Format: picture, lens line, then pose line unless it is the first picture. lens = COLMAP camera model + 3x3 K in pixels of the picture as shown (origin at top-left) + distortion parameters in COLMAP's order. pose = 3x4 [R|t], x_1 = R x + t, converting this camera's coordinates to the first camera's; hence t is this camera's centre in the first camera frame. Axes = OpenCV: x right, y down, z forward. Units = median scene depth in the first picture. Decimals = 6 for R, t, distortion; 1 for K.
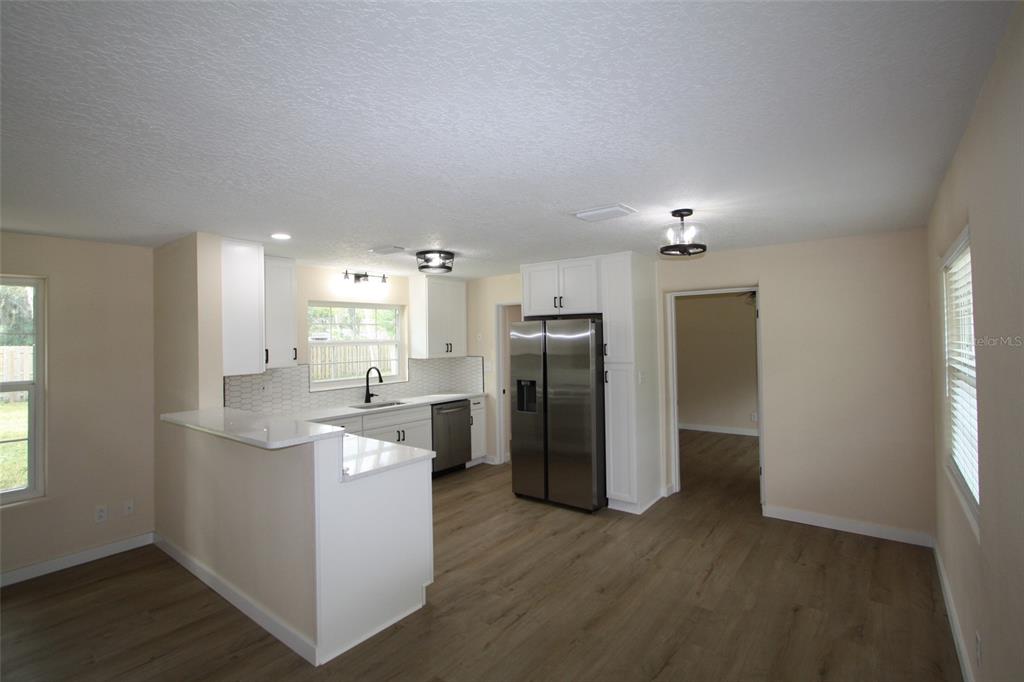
lens RADIAL K [[484.3, 0, 512.1], [0, 484.3, 330.9], [0, 0, 1]] dist [-0.012657, 0.001175]
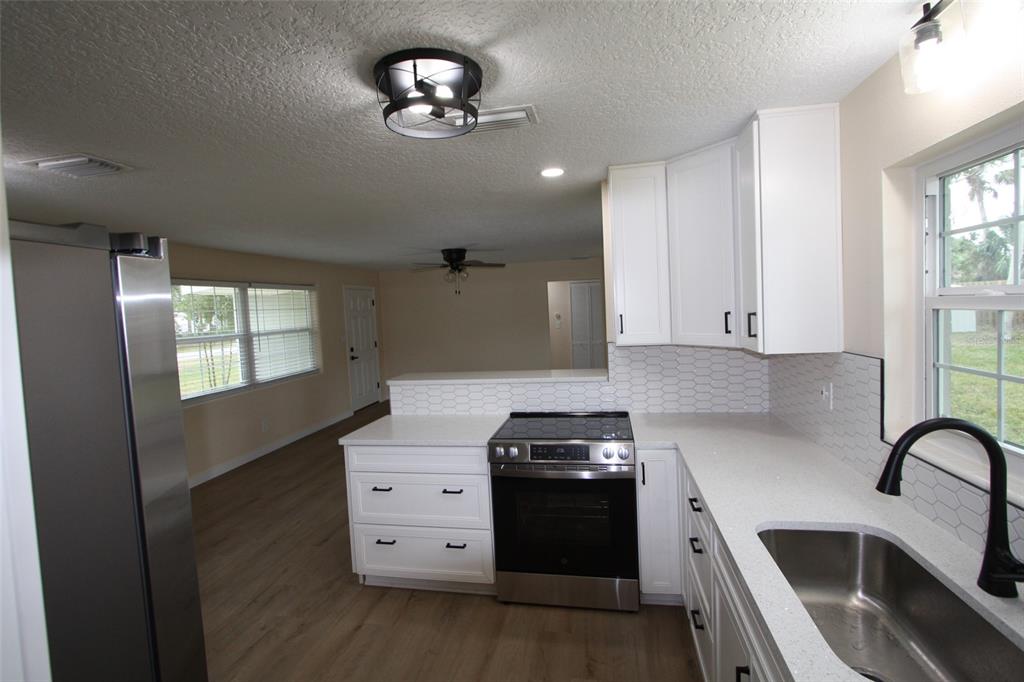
lens RADIAL K [[484.3, 0, 505.3], [0, 484.3, 334.1], [0, 0, 1]] dist [-0.012657, 0.001175]
pose [[-0.894574, 0.088446, -0.438080, -0.037603], [0.072767, 0.995967, 0.052488, 0.018138], [0.440956, 0.015076, -0.897402, 1.283123]]
